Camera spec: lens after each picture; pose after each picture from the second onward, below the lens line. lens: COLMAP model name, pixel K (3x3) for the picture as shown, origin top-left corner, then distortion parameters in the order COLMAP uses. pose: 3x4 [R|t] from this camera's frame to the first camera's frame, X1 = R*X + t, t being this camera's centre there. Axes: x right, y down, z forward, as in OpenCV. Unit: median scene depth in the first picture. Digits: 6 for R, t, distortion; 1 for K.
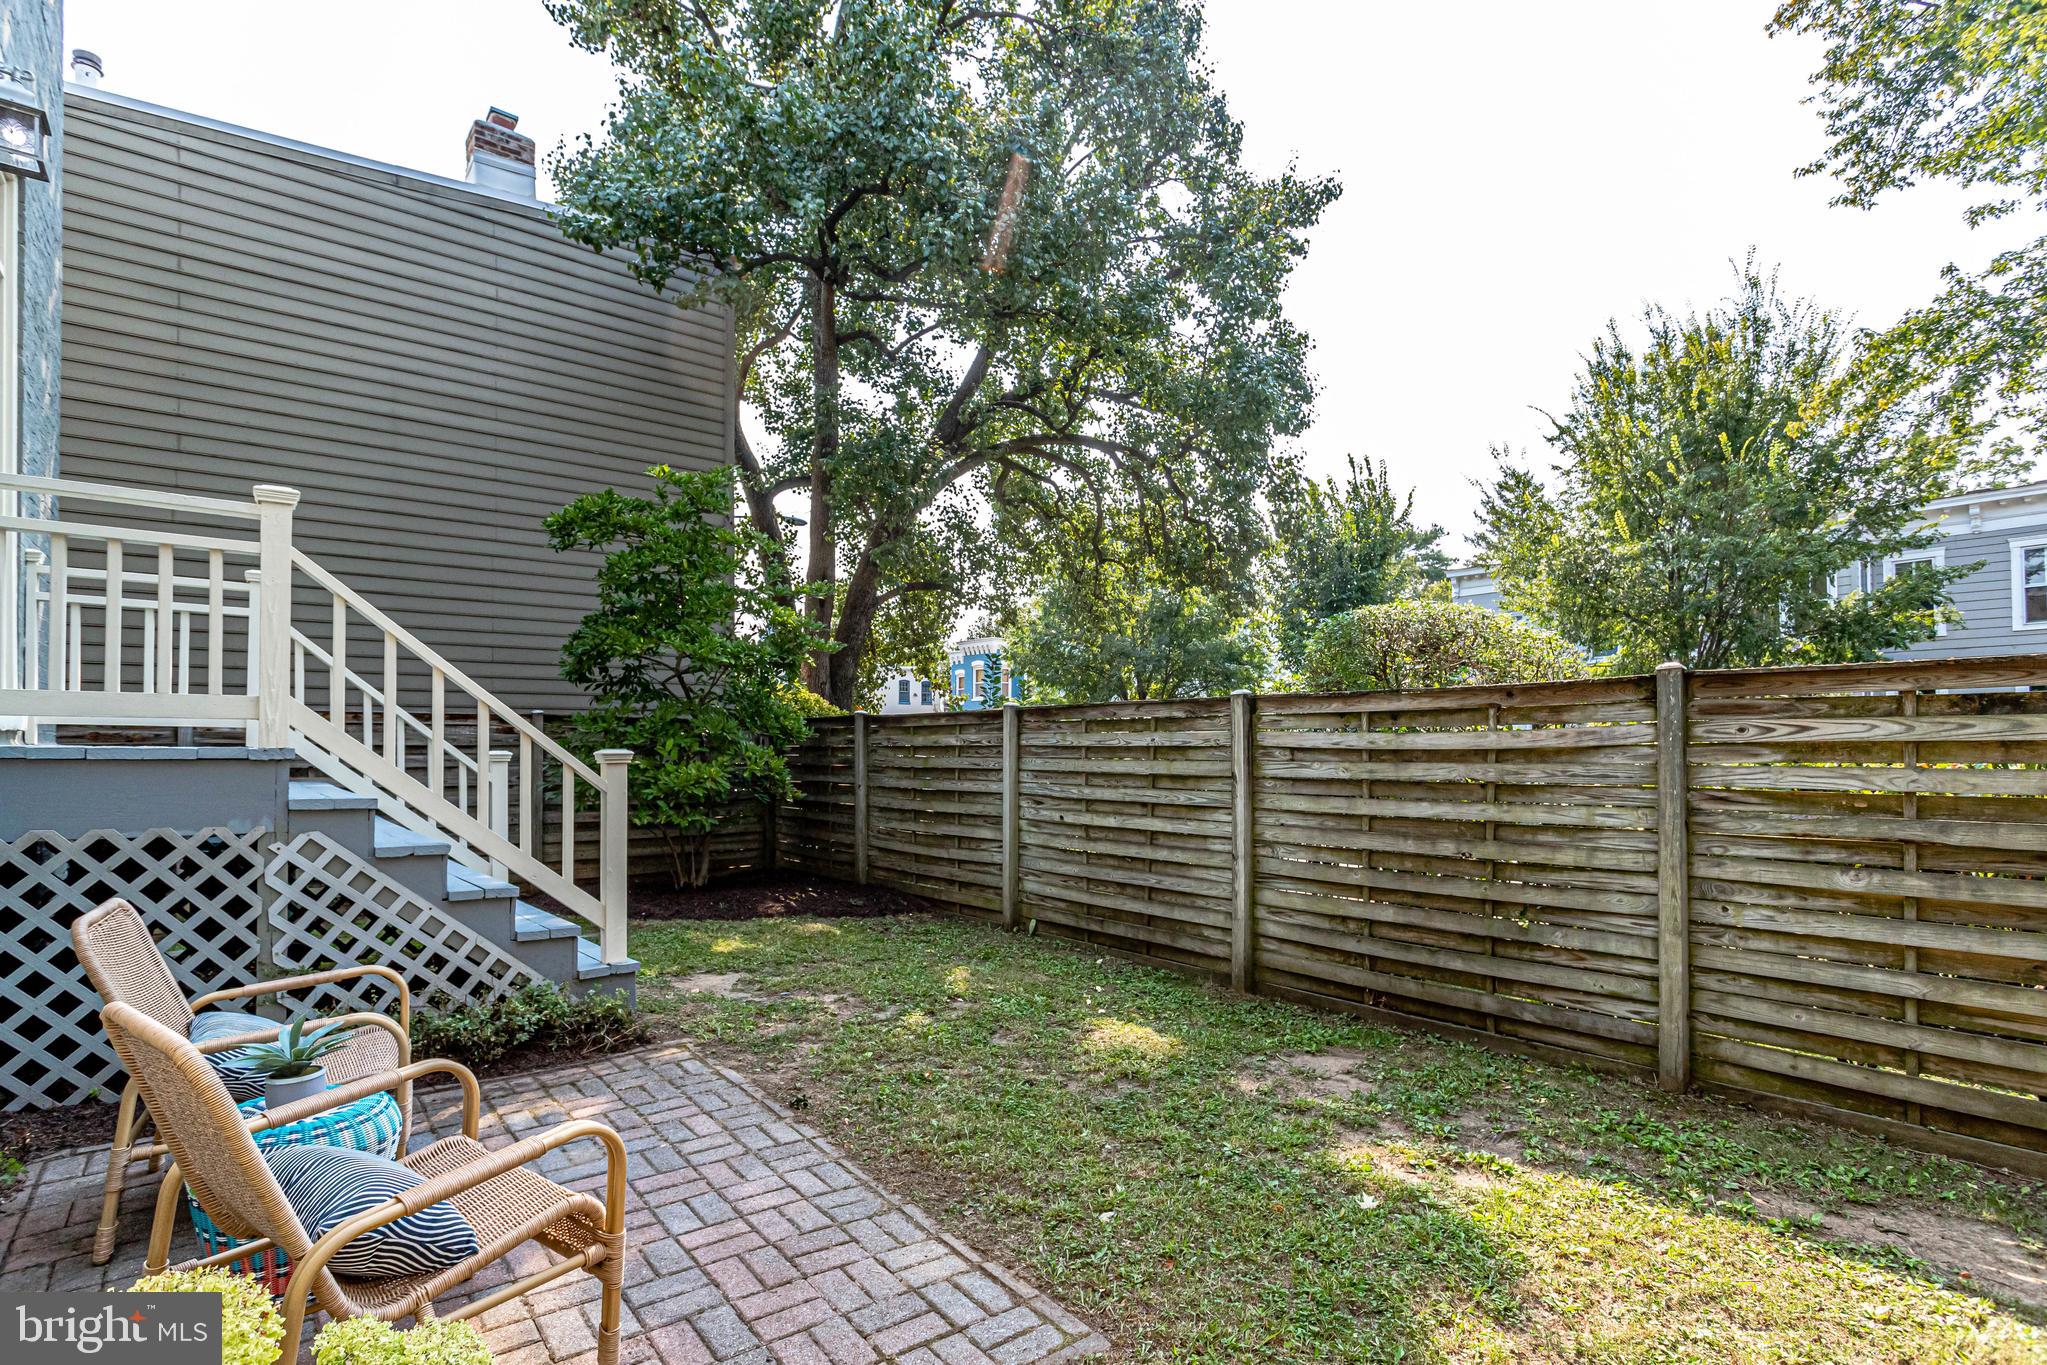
lens RADIAL K [[998.9, 0, 1017.8], [0, 998.9, 744.0], [0, 0, 1]] dist [0.000911, 0.000269]
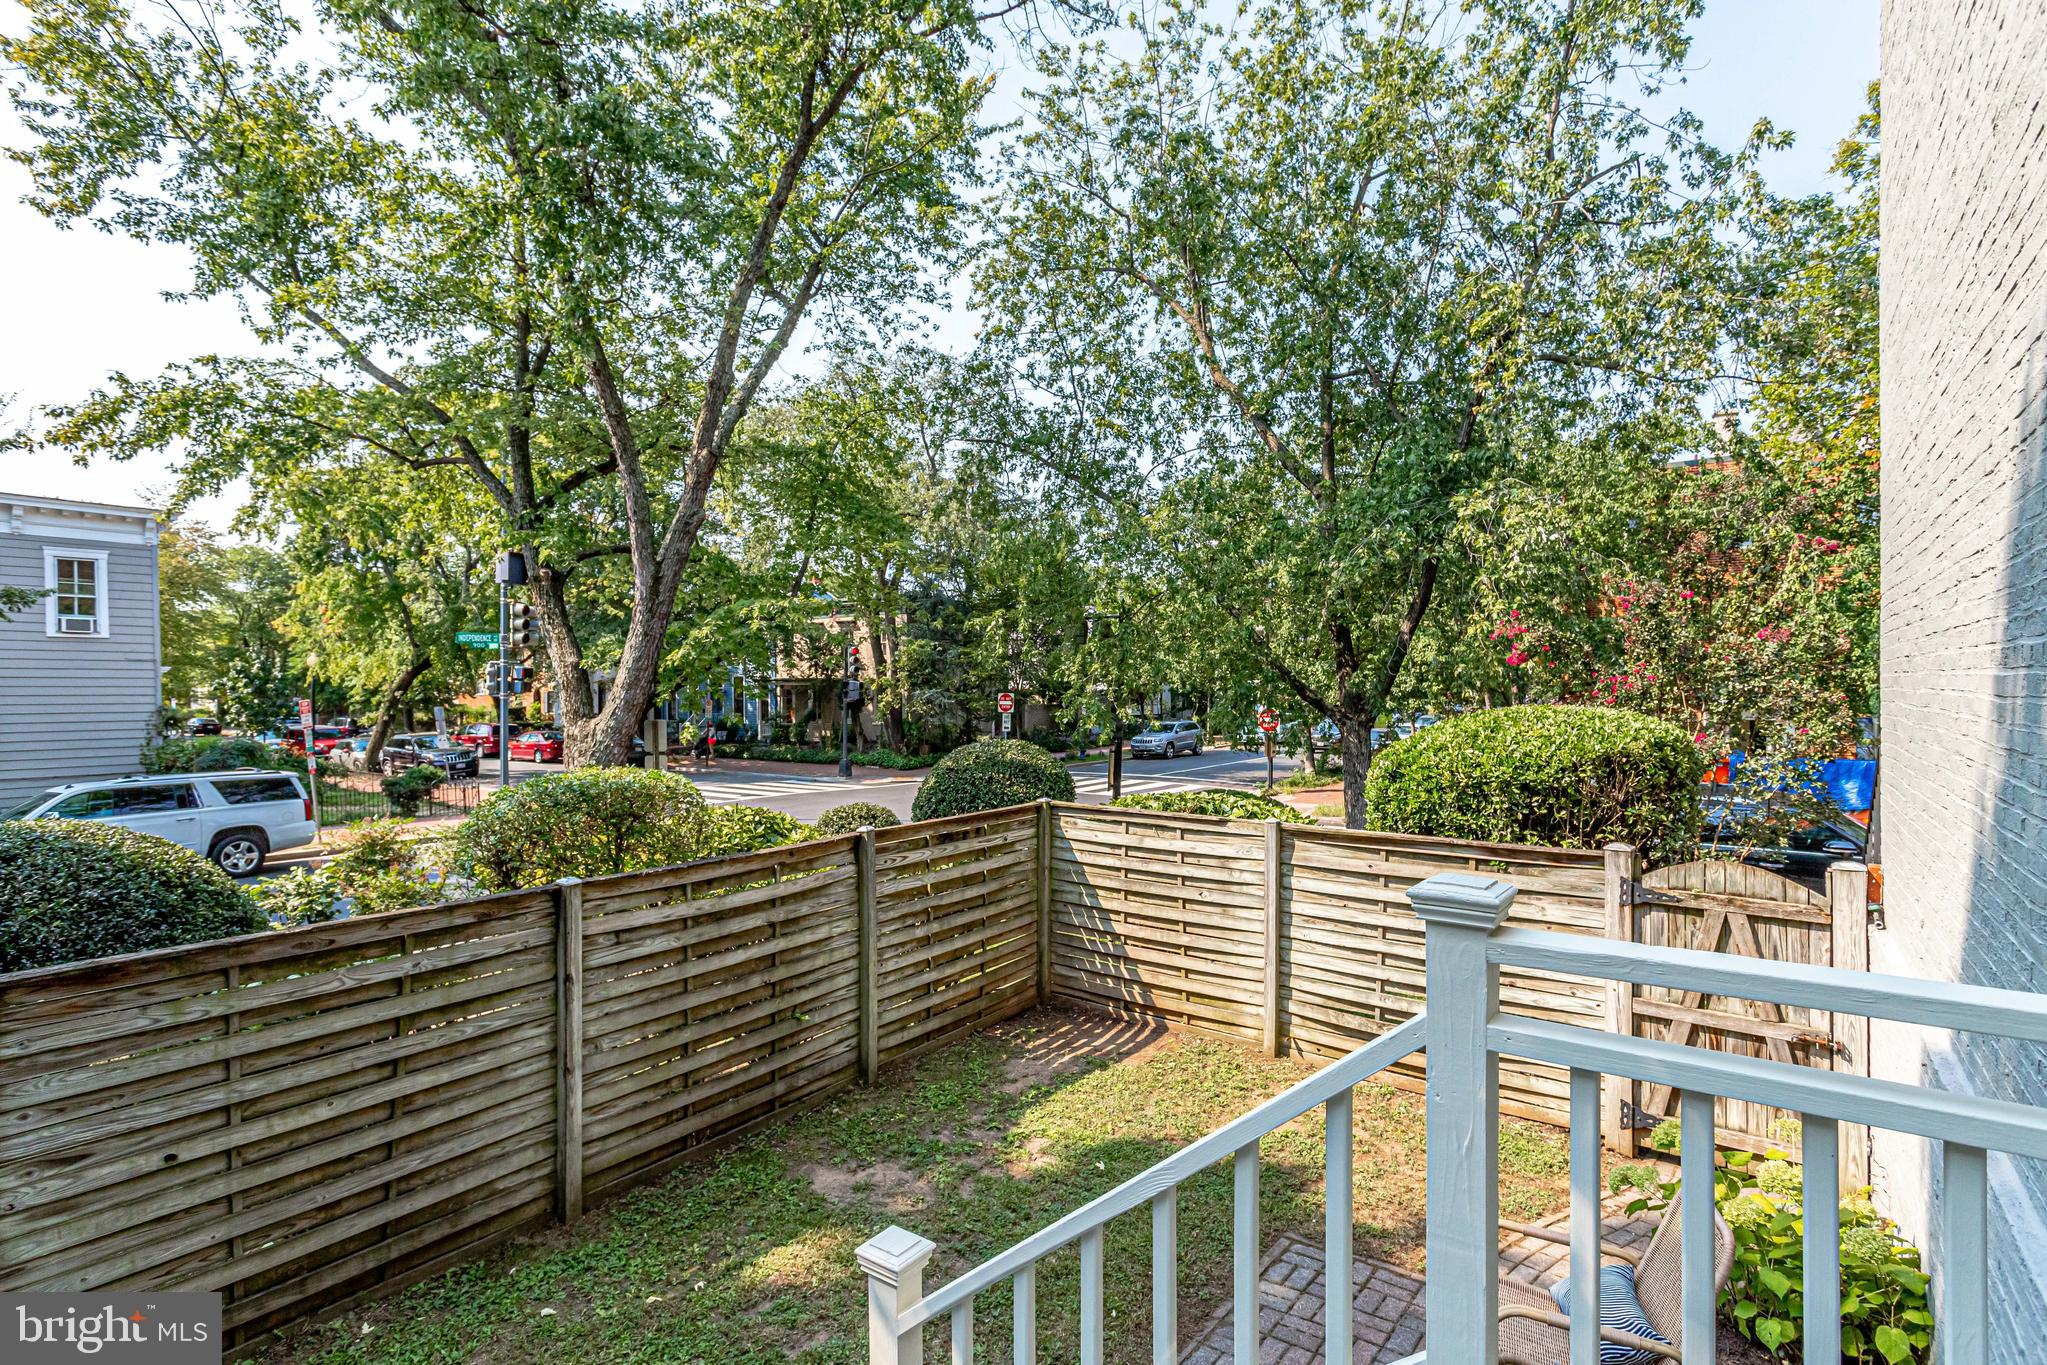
lens RADIAL K [[1010.3, 0, 1002.3], [0, 1010.3, 683.2], [0, 0, 1]] dist [-0.001282, 0.000380]
pose [[-0.241992, 0.000647, 0.970278, -1.025533], [0.001627, 0.999999, -0.000261, -0.316267], [-0.970277, 0.001516, -0.241992, 1.174521]]
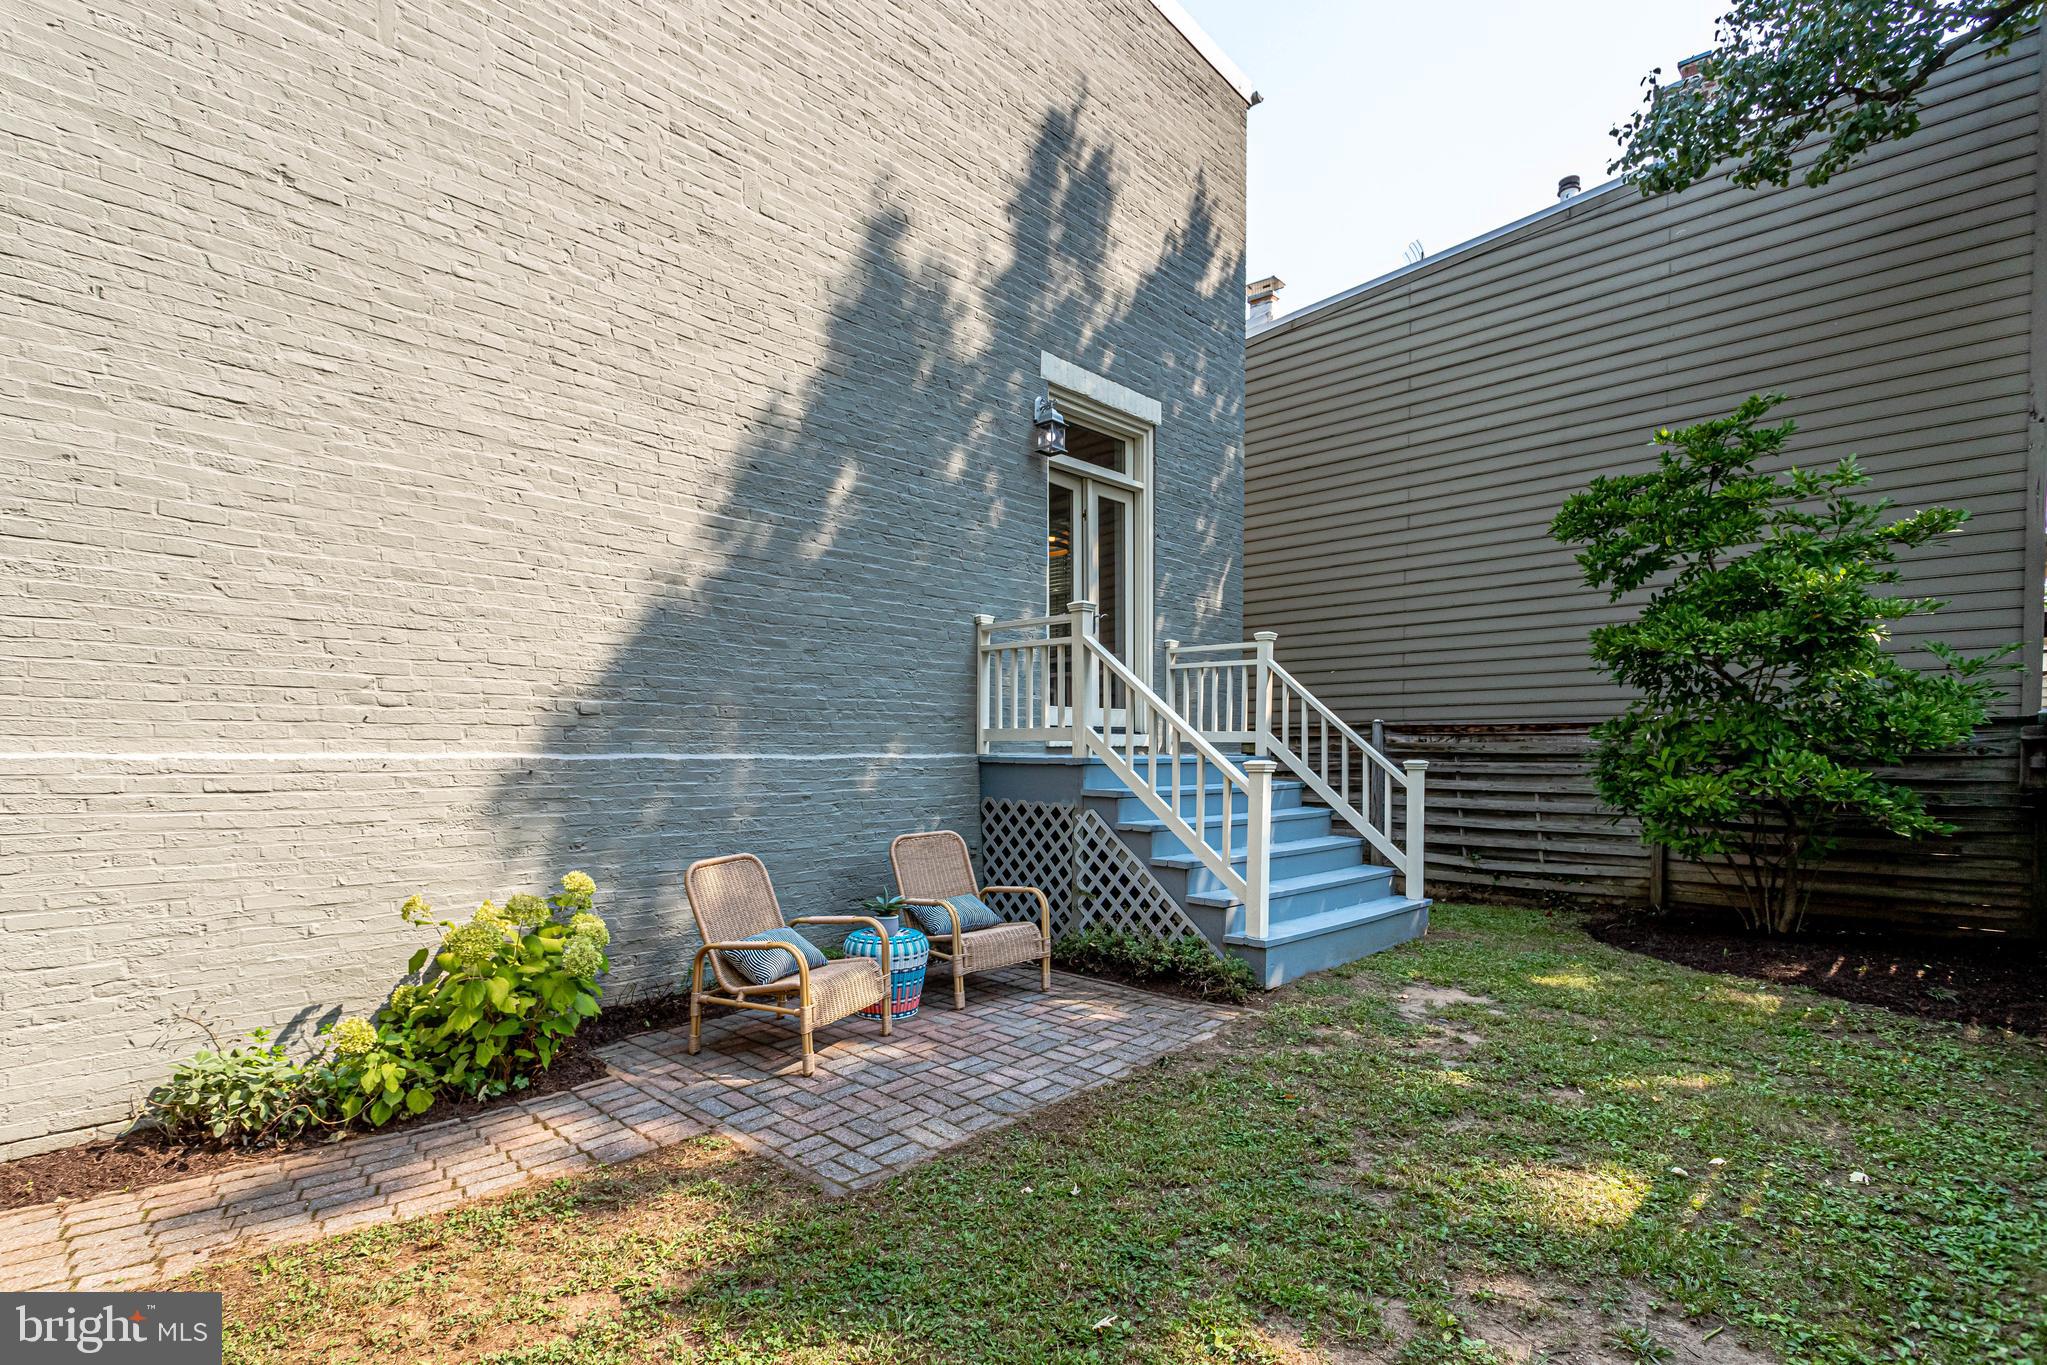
lens RADIAL K [[1007.1, 0, 982.3], [0, 1007.1, 786.7], [0, 0, 1]] dist [-0.014170, 0.013299]
pose [[0.103600, 0.034675, -0.994014, 0.813188], [0.004667, 0.999364, 0.035348, -0.007320], [0.994608, -0.008302, 0.103373, 0.585166]]
